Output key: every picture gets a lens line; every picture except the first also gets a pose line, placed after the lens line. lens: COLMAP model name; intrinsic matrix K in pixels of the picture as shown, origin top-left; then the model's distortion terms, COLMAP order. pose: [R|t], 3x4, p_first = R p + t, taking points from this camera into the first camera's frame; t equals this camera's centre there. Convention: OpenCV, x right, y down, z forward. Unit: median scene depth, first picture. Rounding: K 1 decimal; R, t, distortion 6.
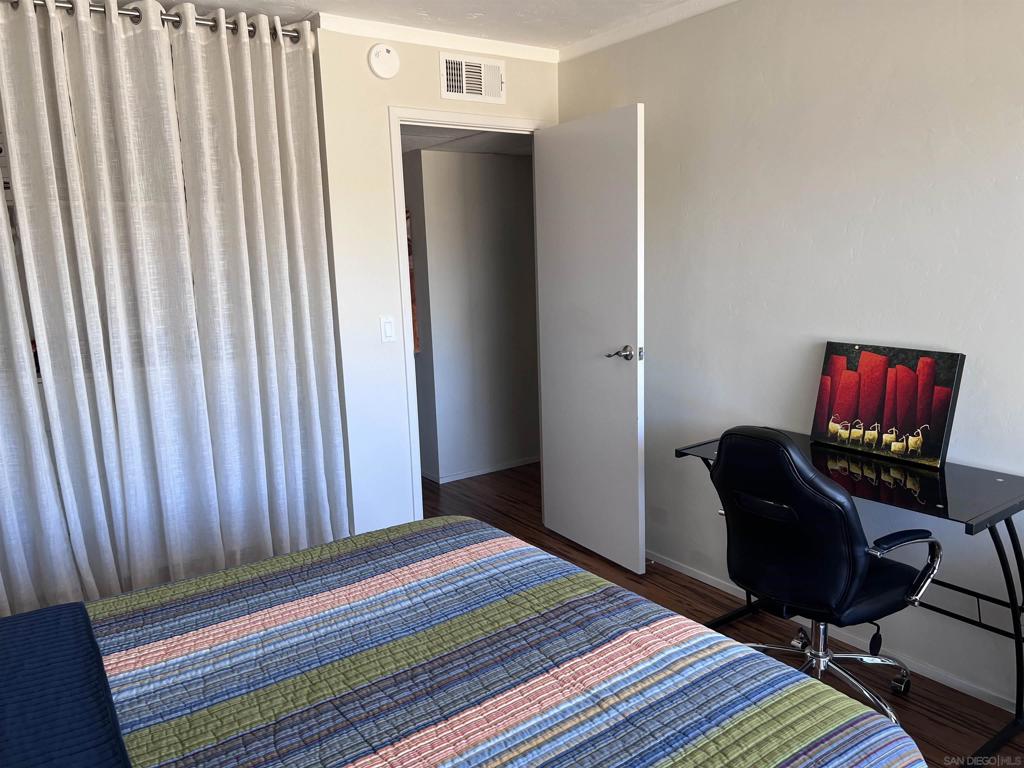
lens RADIAL K [[766.5, 0, 507.9], [0, 766.5, 387.4], [0, 0, 1]] dist [0.065367, -0.068762]
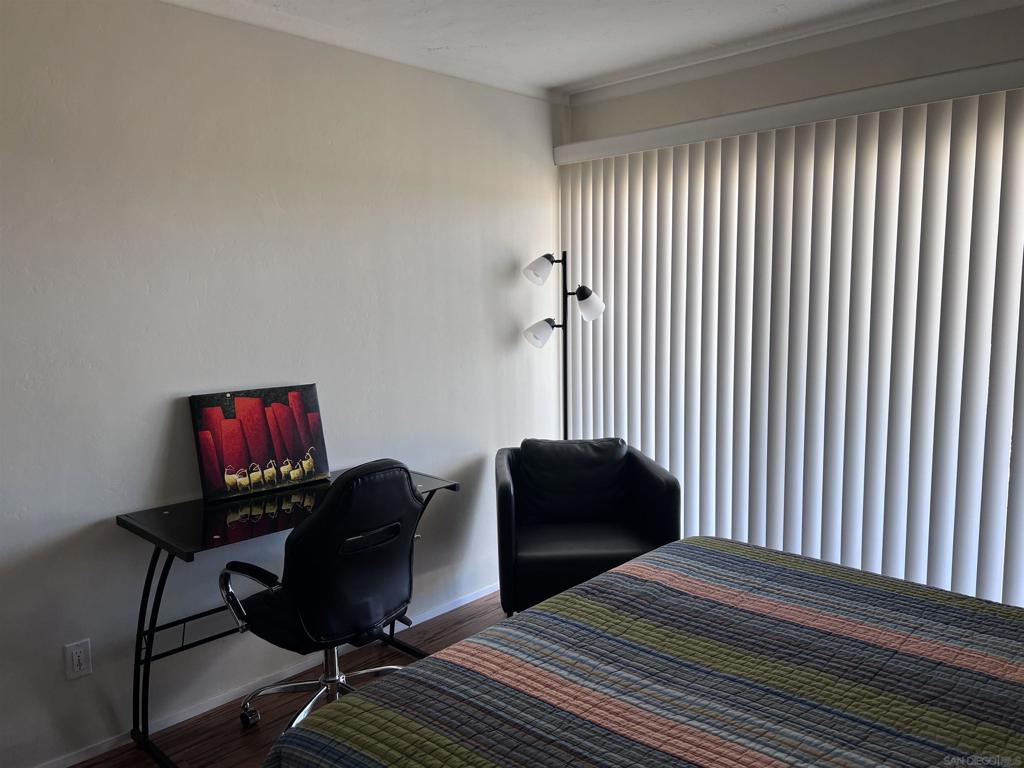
lens RADIAL K [[766.5, 0, 516.4], [0, 766.5, 393.1], [0, 0, 1]] dist [0.065367, -0.068762]
pose [[-0.202567, -0.092850, 0.974857, -0.616301], [0.186079, 0.973708, 0.131407, -0.119877], [-0.961427, 0.208019, -0.179964, 0.847089]]
